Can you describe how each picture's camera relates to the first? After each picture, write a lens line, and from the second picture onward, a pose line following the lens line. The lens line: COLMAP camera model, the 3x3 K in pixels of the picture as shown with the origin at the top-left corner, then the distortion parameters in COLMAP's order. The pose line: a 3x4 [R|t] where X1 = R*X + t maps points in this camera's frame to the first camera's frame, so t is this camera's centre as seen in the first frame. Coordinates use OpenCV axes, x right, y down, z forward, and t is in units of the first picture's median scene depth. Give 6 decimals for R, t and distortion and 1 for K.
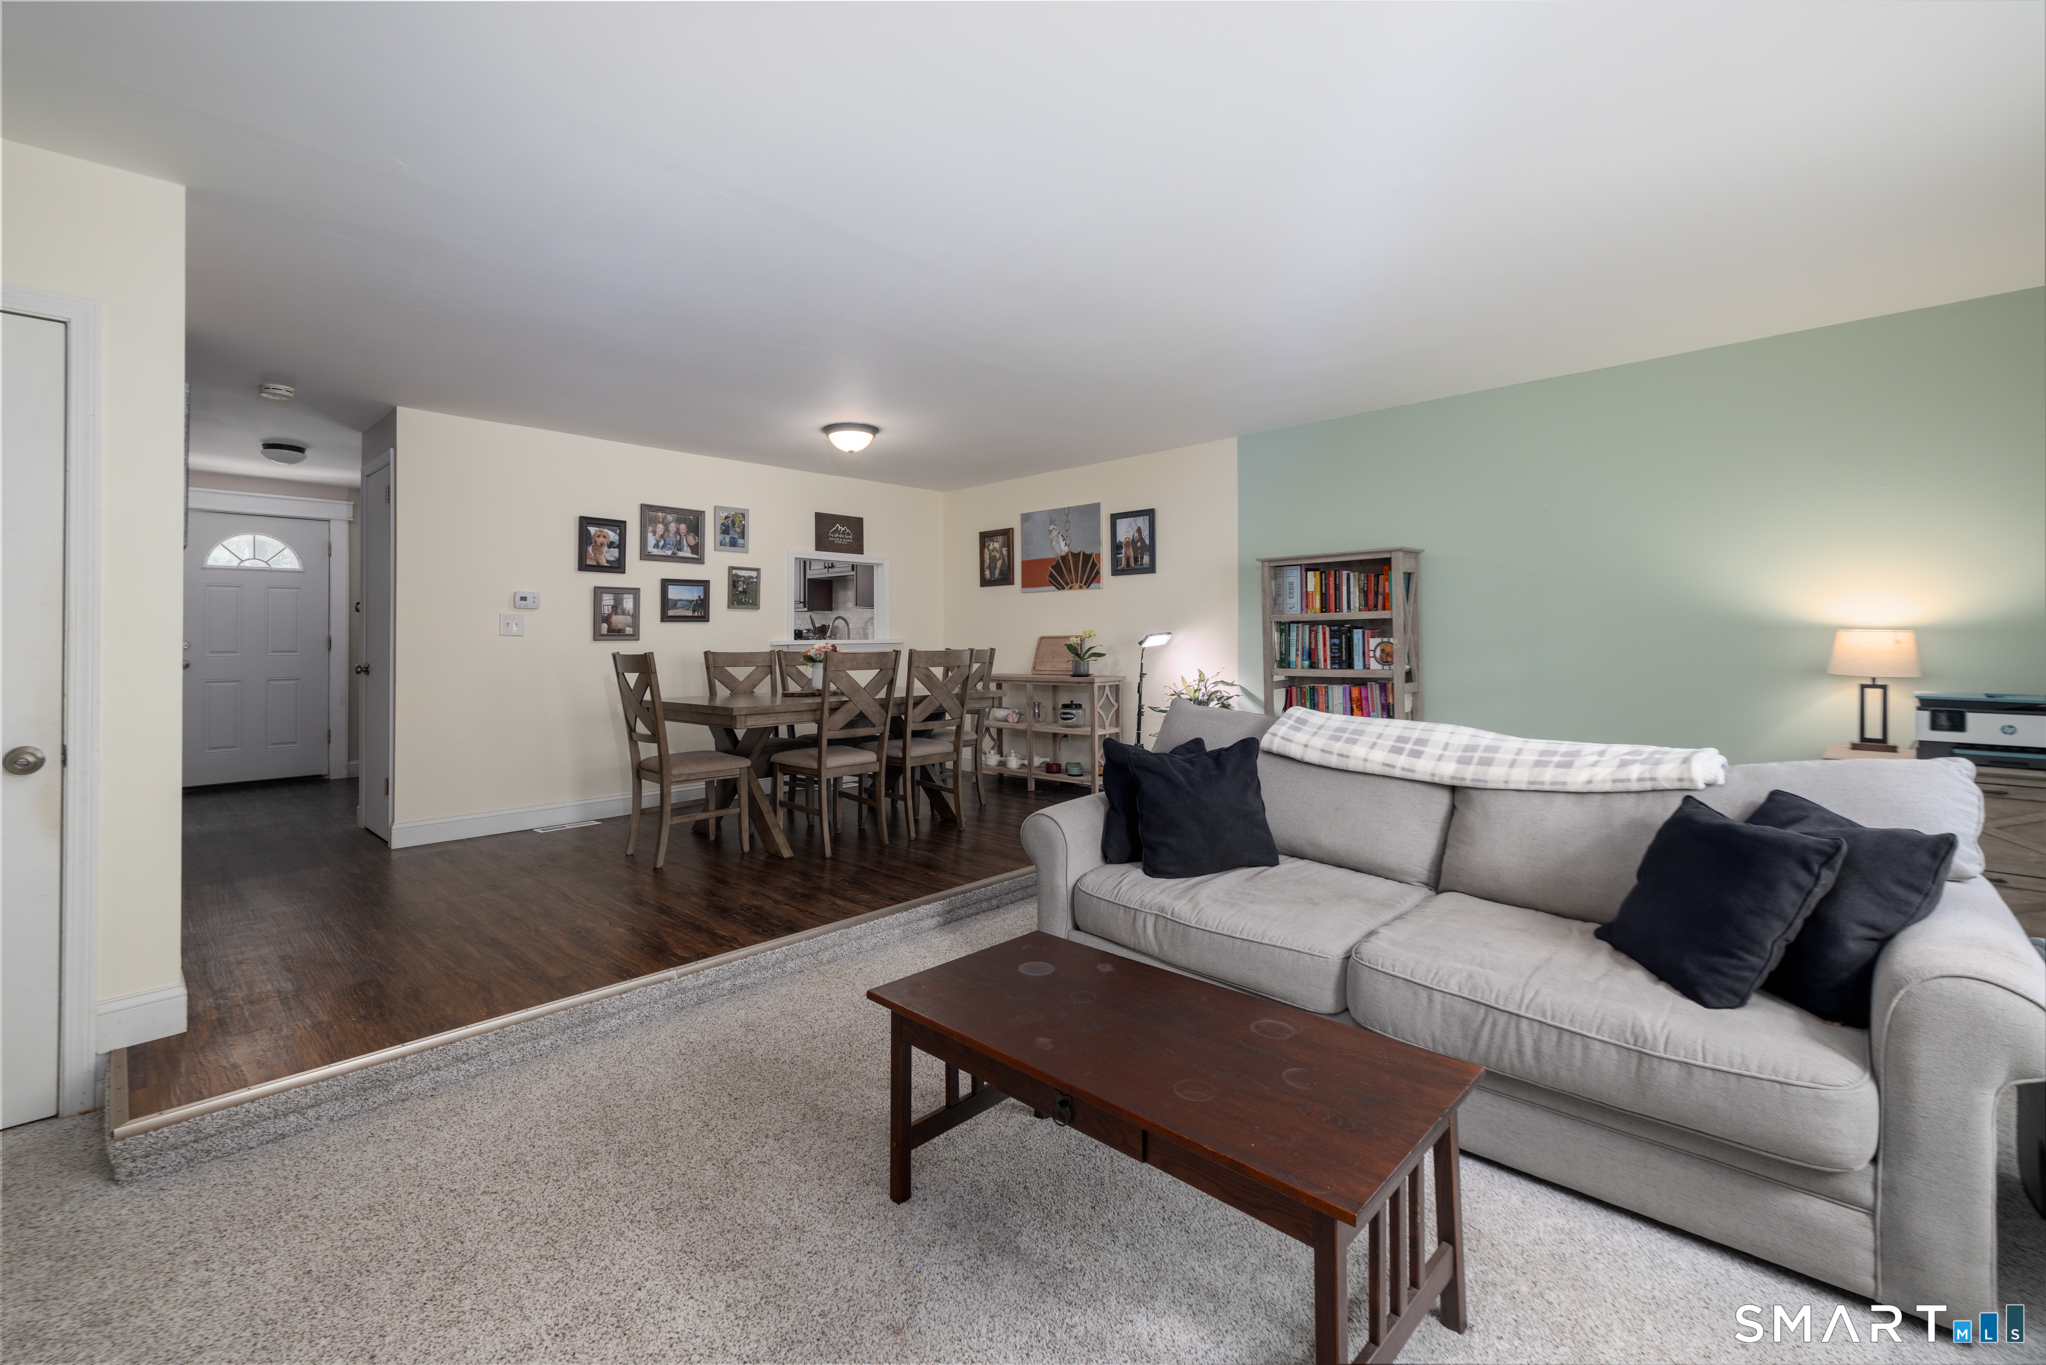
lens RADIAL K [[866.6, 0, 1009.5], [0, 866.6, 645.3], [0, 0, 1]] dist [-0.002260, 0.000206]
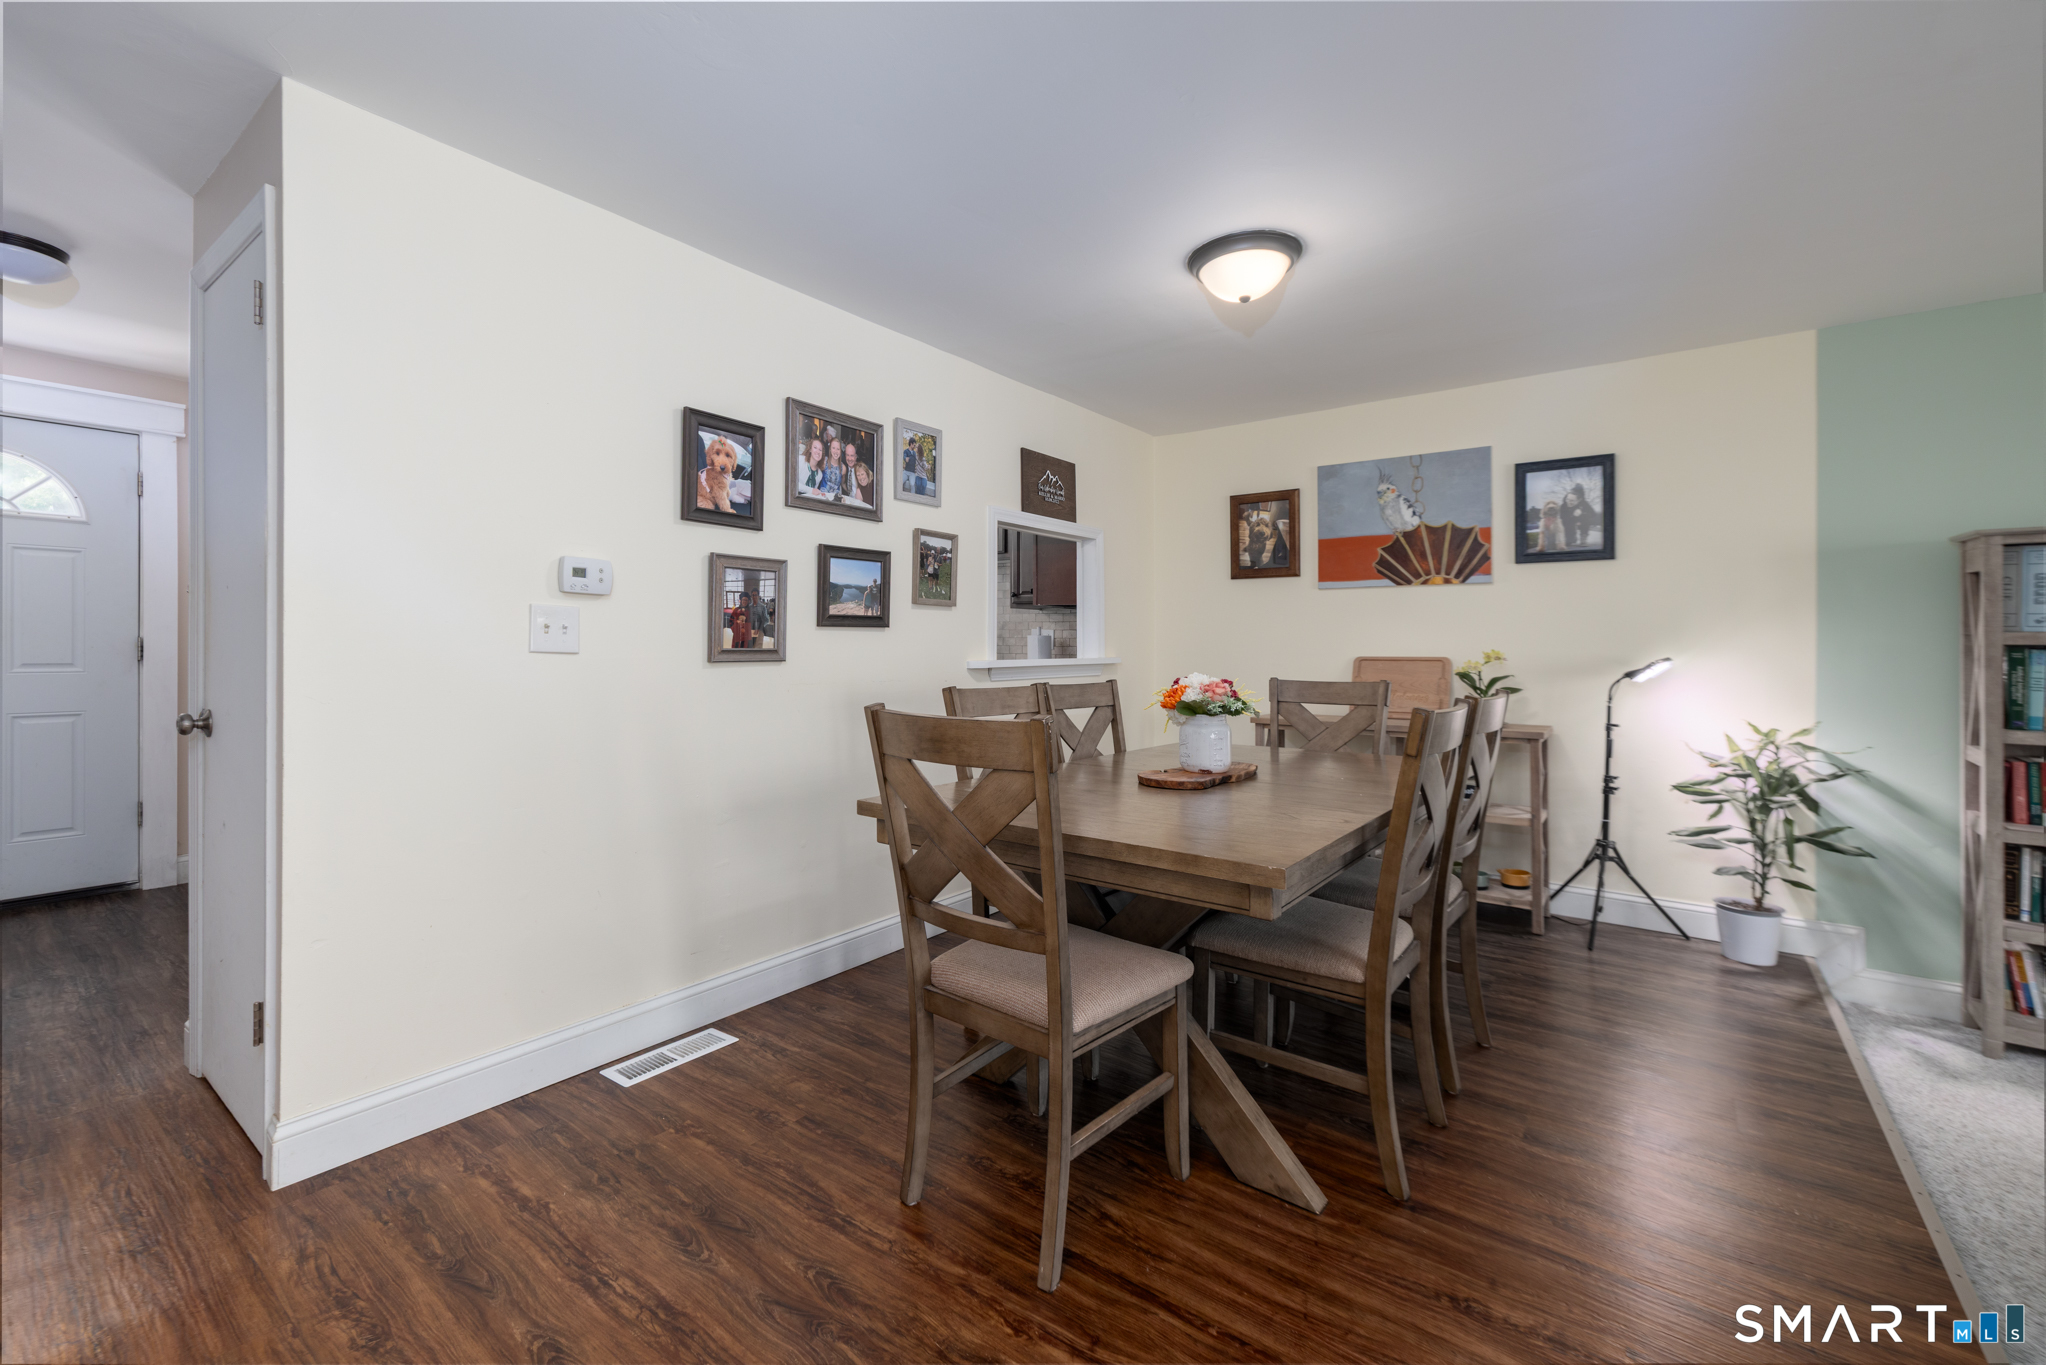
lens RADIAL K [[866.6, 0, 1022.5], [0, 866.6, 662.6], [0, 0, 1]] dist [-0.002260, 0.000206]
pose [[0.993992, 0.012441, 0.108746, -0.317563], [-0.014133, 0.999791, 0.014803, -0.013506], [-0.108539, -0.016251, 0.993959, 0.435798]]
